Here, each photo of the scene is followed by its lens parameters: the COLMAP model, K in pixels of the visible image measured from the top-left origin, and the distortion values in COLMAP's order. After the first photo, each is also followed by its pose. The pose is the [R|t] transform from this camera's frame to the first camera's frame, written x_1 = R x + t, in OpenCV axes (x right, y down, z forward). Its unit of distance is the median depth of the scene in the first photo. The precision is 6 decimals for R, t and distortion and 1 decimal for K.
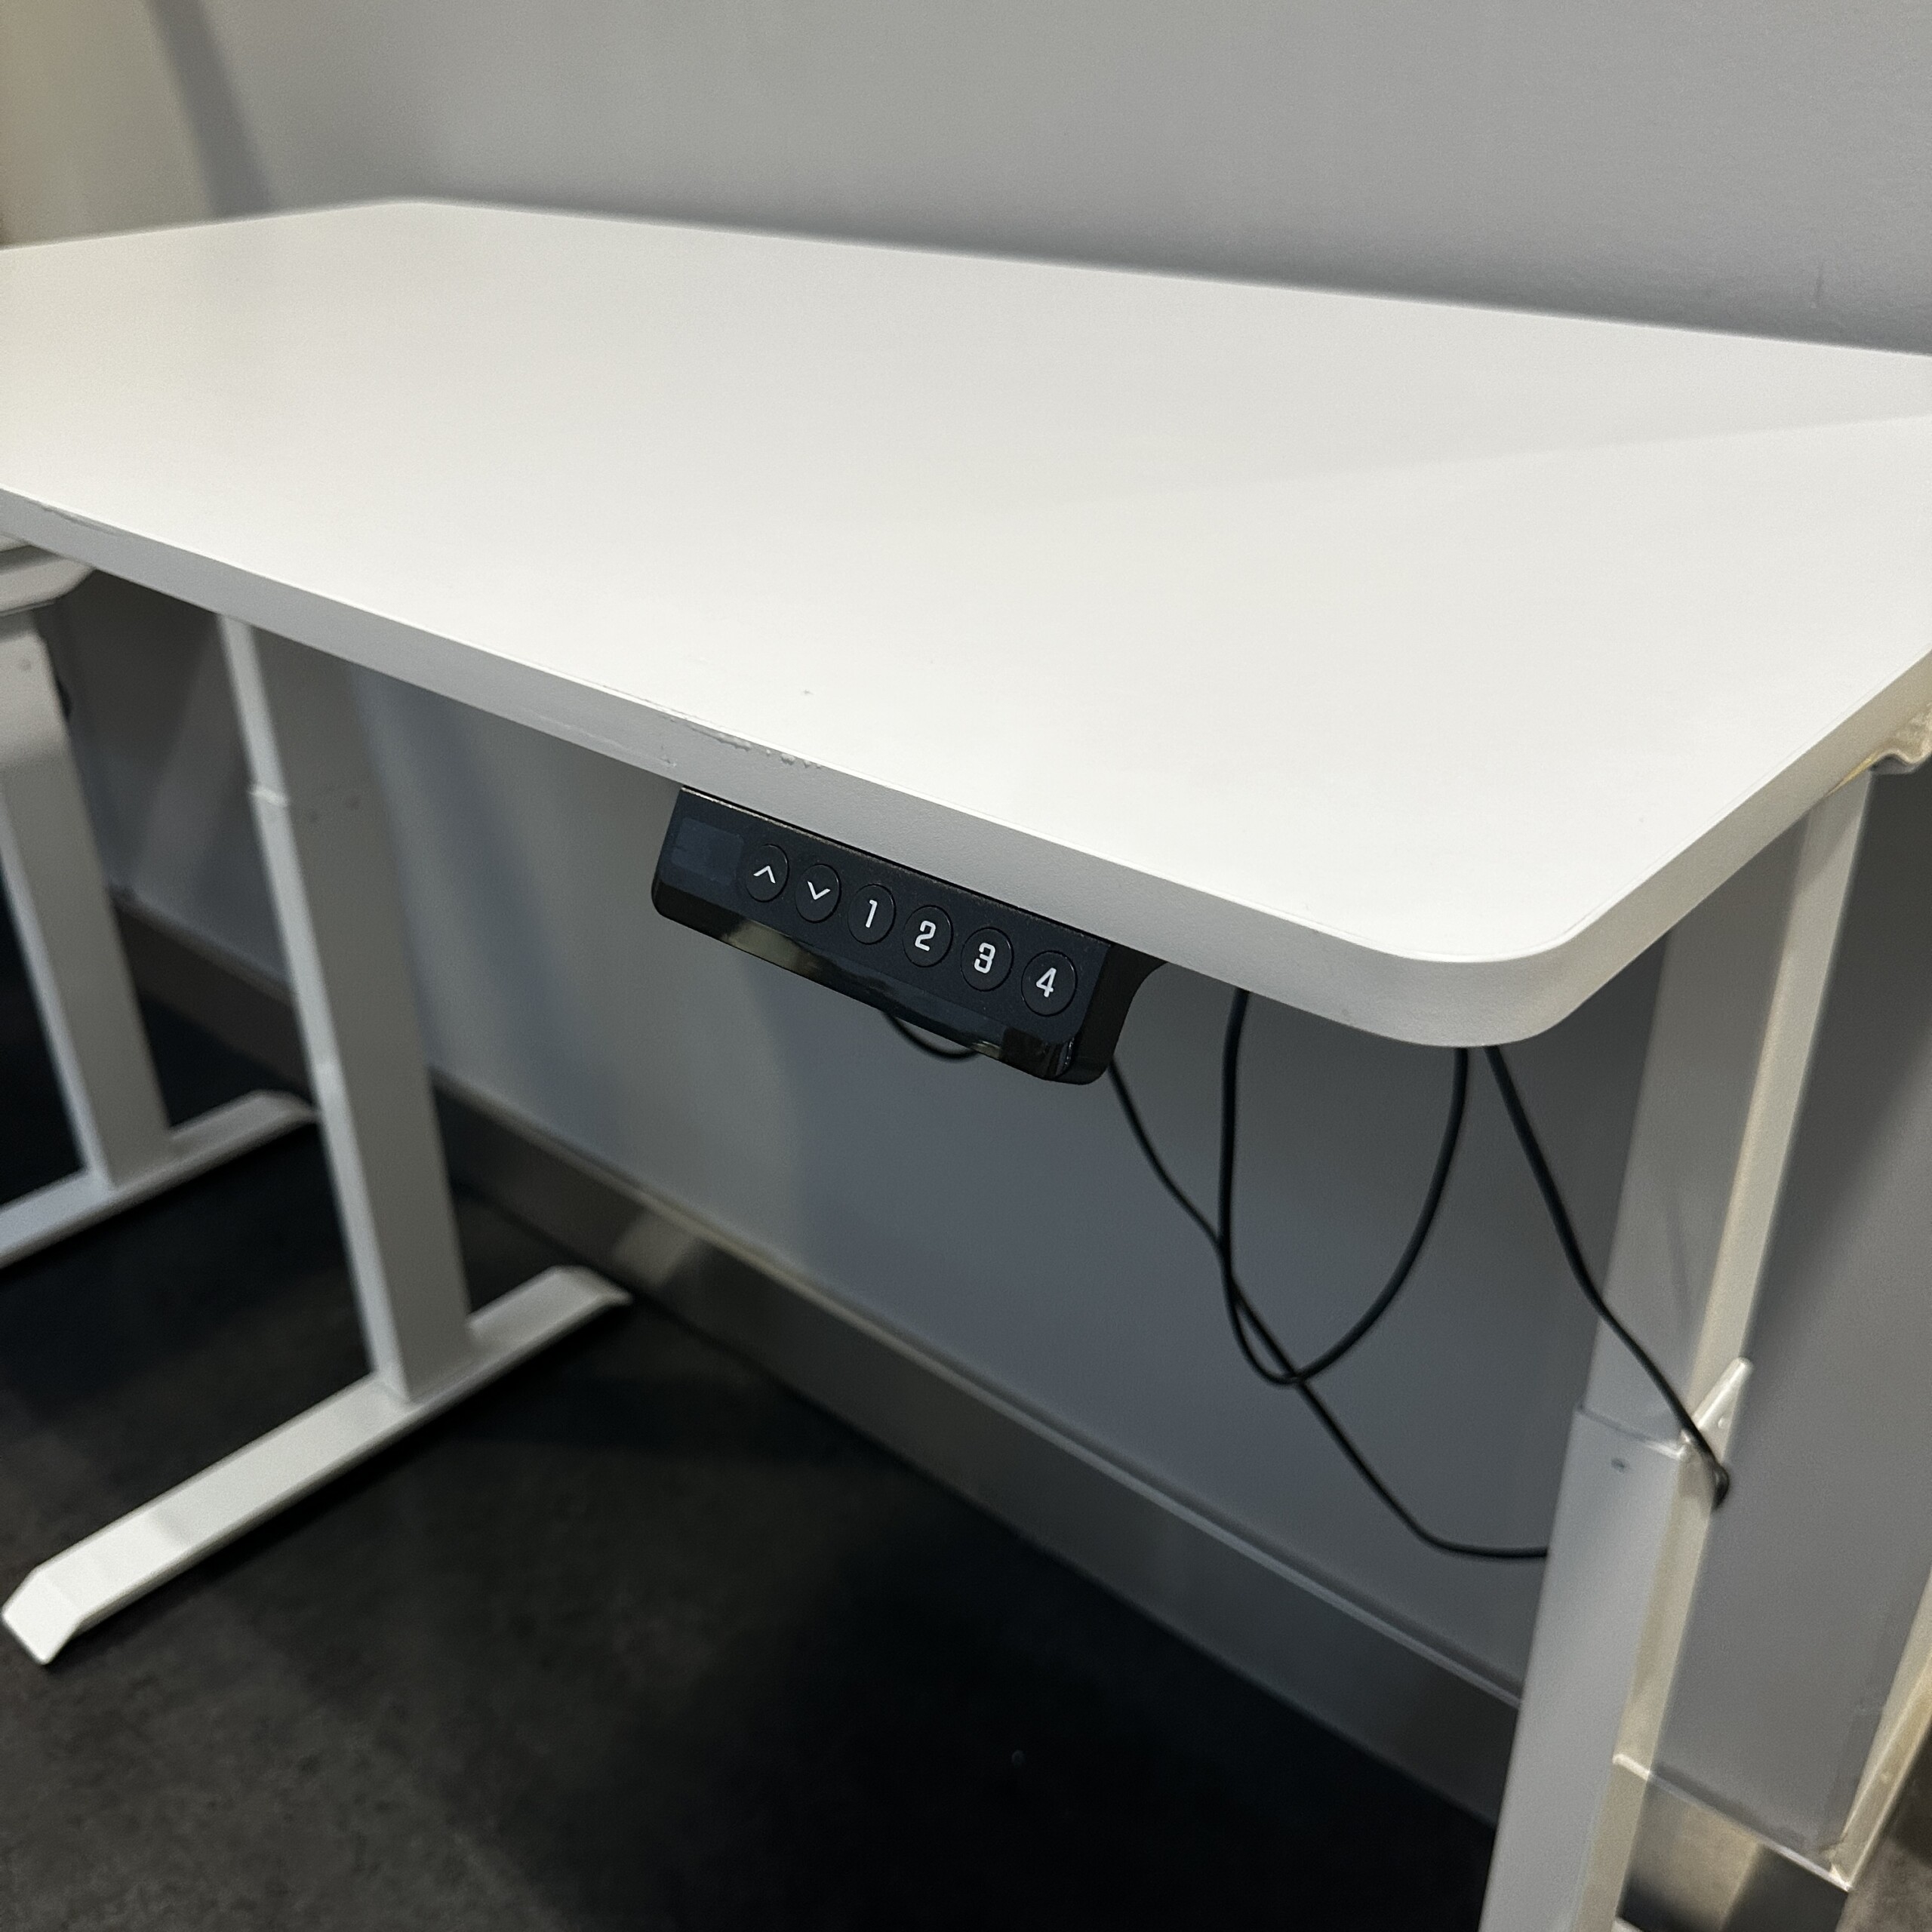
lens RADIAL K [[1878.6, 0, 960.9], [0, 1878.6, 971.6], [0, 0, 1]] dist [-0.004762, -0.006423]
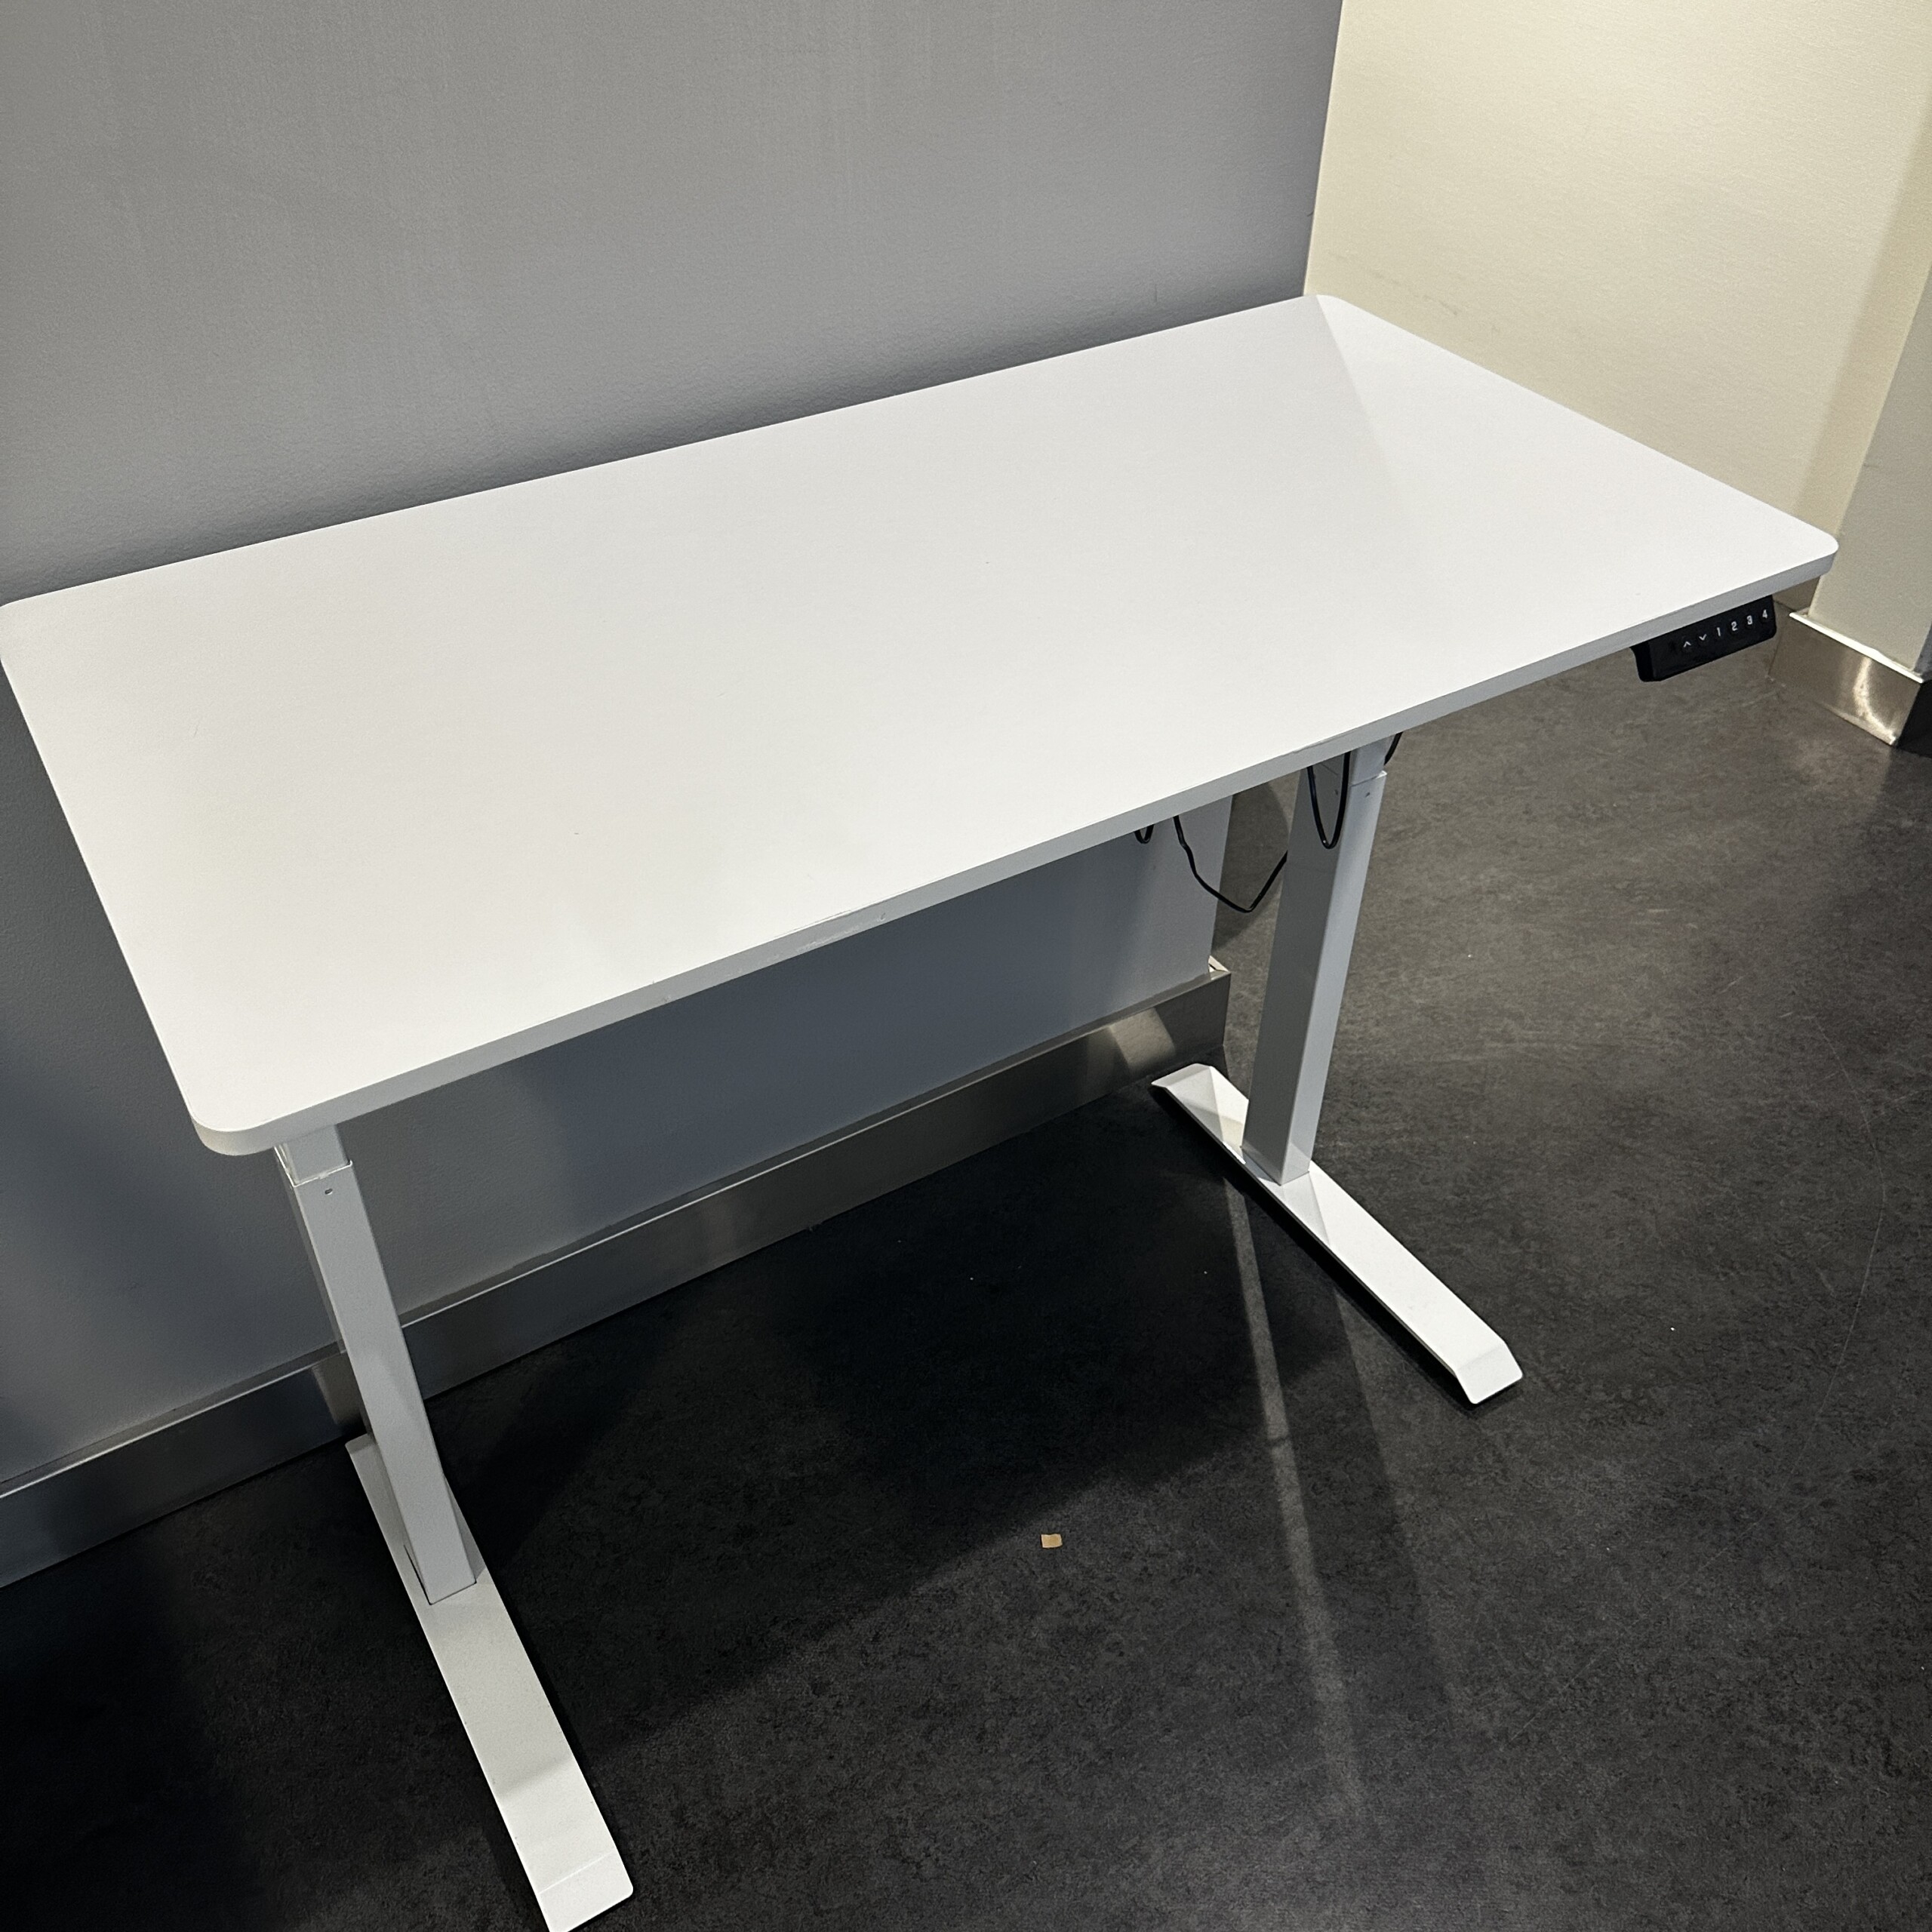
lens RADIAL K [[1809.6, 0, 966.0], [0, 1809.6, 966.0], [0, 0, 1]] dist [0.212811, -0.457838]
pose [[0.289721, -0.597314, 0.747849, -0.931717], [0.440344, 0.776940, 0.449957, -0.468831], [-0.849799, 0.198949, 0.488119, 0.186946]]
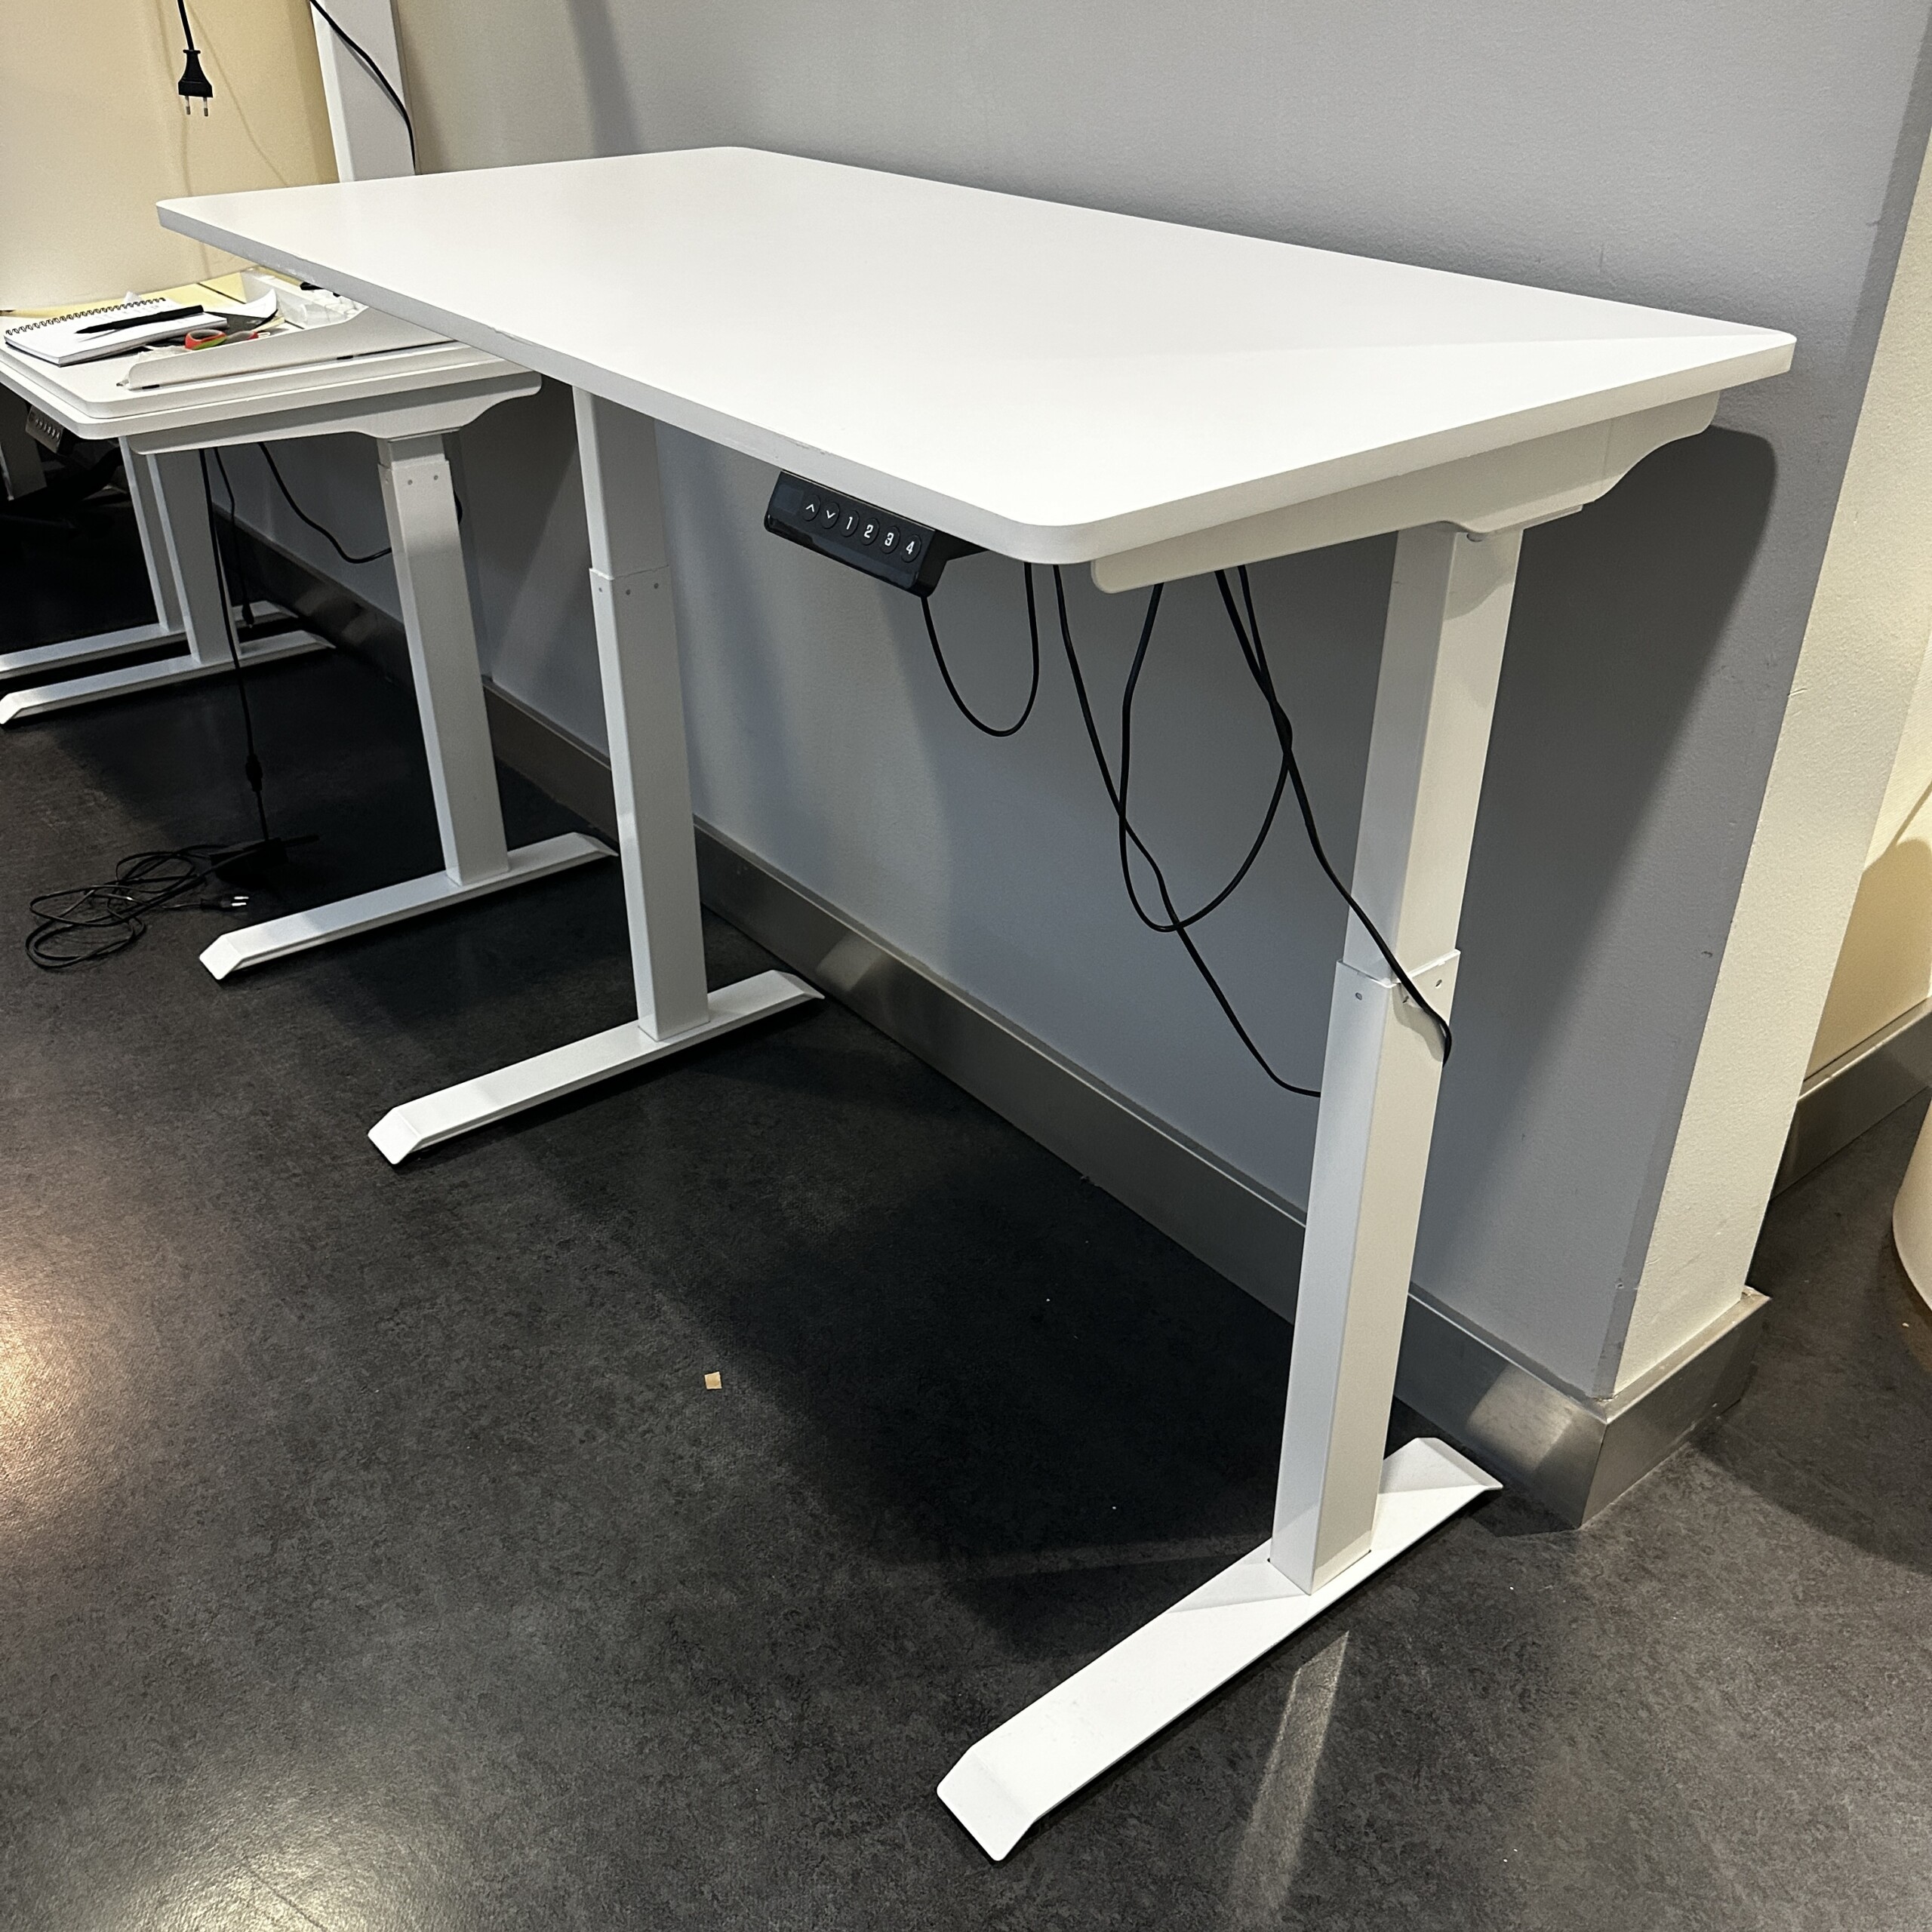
lens RADIAL K [[1809.6, 0, 966.0], [0, 1809.6, 966.0], [0, 0, 1]] dist [0.212811, -0.457838]
pose [[0.983809, 0.105818, -0.144648, 0.134836], [-0.100908, 0.994055, 0.040896, 0.114592], [0.148116, -0.025637, 0.988638, -0.337578]]
